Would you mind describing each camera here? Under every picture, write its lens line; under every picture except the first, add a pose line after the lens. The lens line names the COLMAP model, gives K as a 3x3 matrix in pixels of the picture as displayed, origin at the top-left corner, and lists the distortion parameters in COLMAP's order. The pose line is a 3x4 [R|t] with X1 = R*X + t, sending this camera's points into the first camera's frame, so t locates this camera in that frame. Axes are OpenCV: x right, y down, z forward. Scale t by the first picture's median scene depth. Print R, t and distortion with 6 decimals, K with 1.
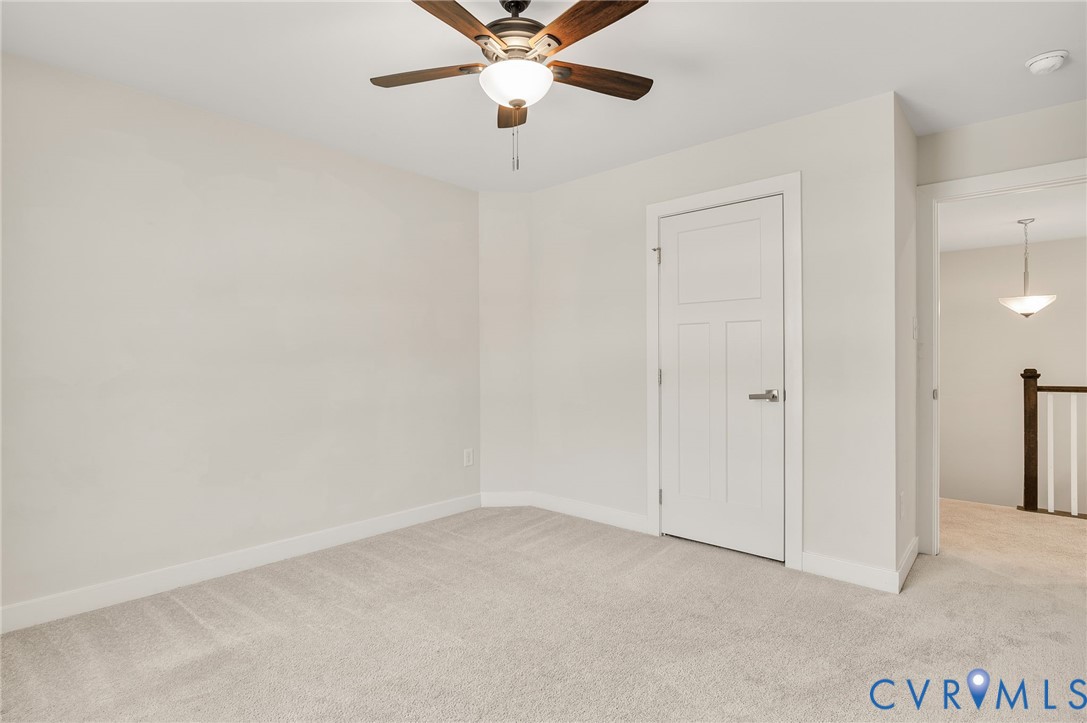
lens RADIAL K [[535.8, 0, 543.5], [0, 535.8, 361.5], [0, 0, 1]] dist [0.002471, 0.000350]
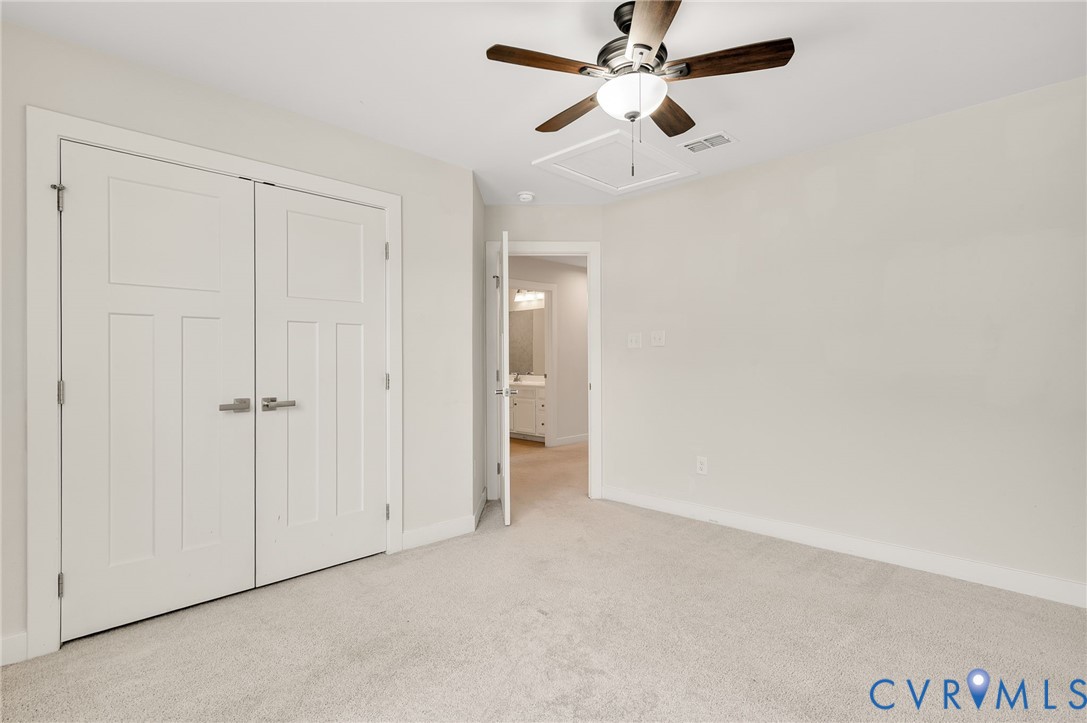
lens RADIAL K [[535.8, 0, 543.5], [0, 535.8, 361.5], [0, 0, 1]] dist [0.002471, 0.000350]
pose [[0.027592, -0.001652, 0.999618, -0.423788], [0.001674, 0.999997, 0.001607, -0.009029], [-0.999618, 0.001629, 0.027595, 0.453964]]
